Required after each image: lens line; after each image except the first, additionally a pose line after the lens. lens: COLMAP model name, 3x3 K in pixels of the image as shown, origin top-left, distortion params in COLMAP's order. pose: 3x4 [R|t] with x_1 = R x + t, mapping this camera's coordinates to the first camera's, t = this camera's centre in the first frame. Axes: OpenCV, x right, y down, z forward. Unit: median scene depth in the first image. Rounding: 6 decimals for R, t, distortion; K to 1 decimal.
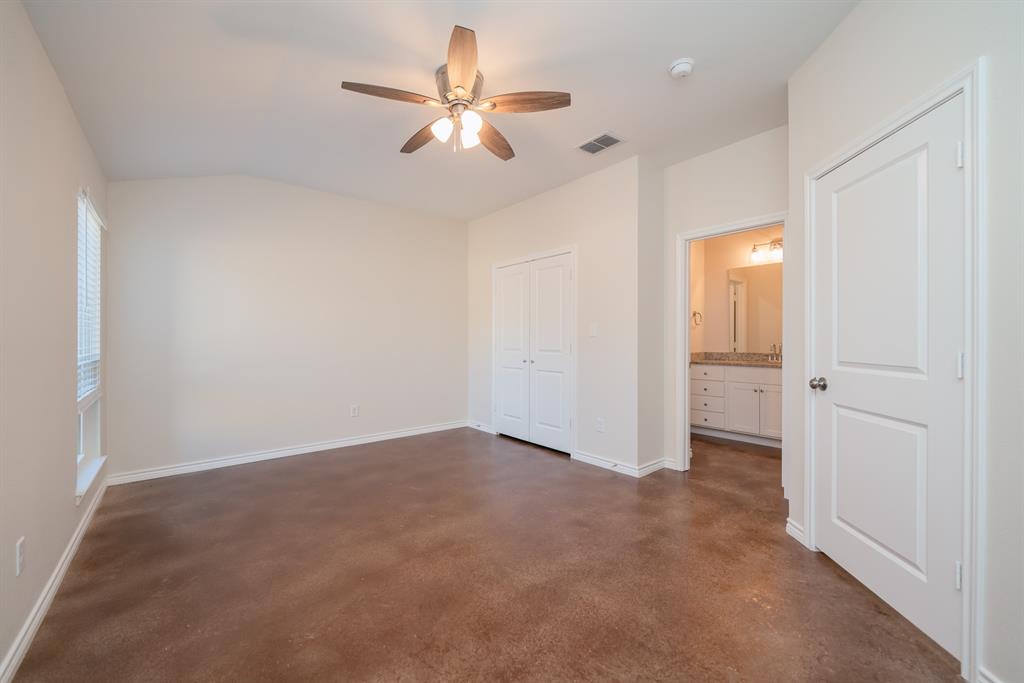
lens RADIAL K [[402.2, 0, 504.5], [0, 402.2, 336.3], [0, 0, 1]] dist [0.001885, -0.000004]
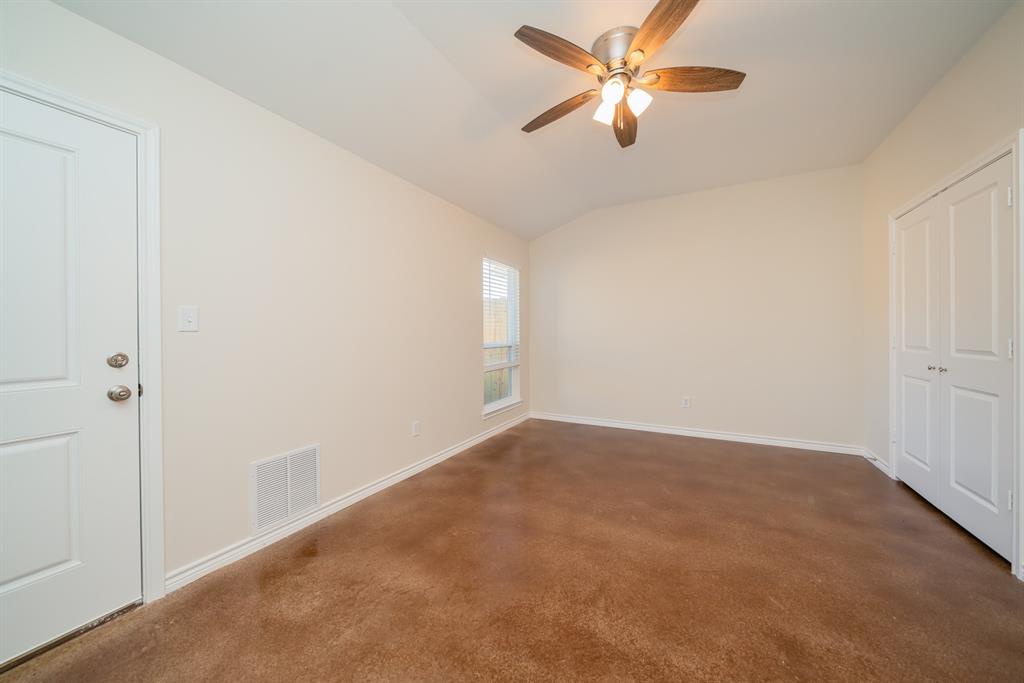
lens RADIAL K [[355.6, 0, 510.6], [0, 355.6, 331.4], [0, 0, 1]] dist [-0.001045, -0.000069]
pose [[0.391091, -0.005457, -0.920336, 0.407962], [0.011498, 0.999933, -0.001043, 0.002371], [0.920280, -0.010174, 0.391128, 0.345786]]
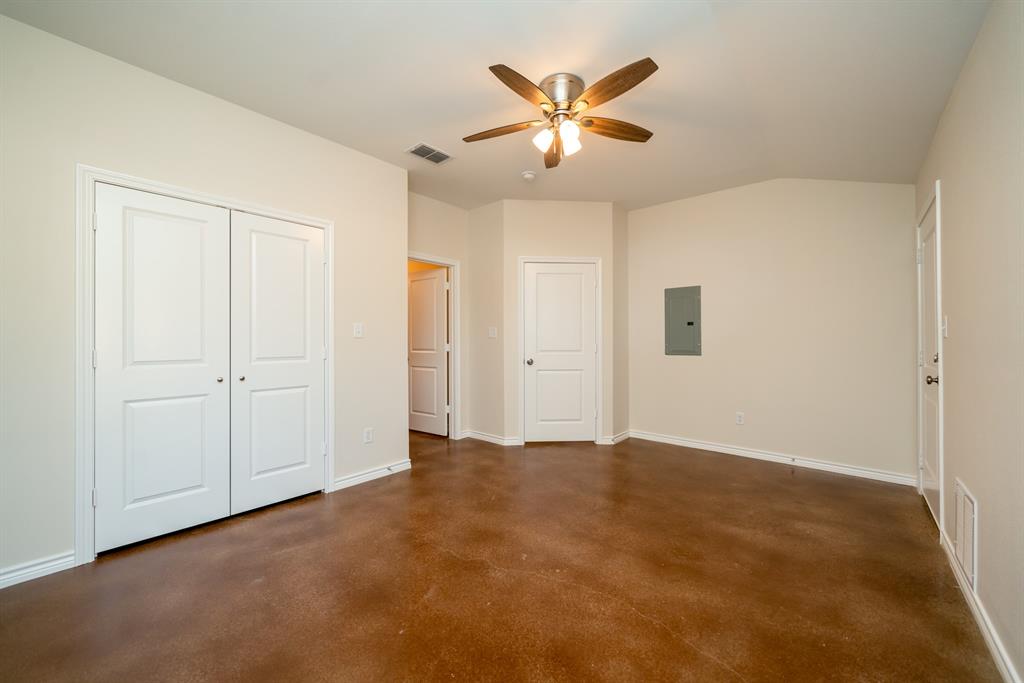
lens RADIAL K [[402.2, 0, 504.5], [0, 402.2, 336.3], [0, 0, 1]] dist [0.001885, -0.000004]
pose [[-0.177586, 0.006735, 0.984082, -0.838476], [-0.006331, 0.999948, -0.007986, 0.002204], [-0.984085, -0.007648, -0.177534, 1.009410]]
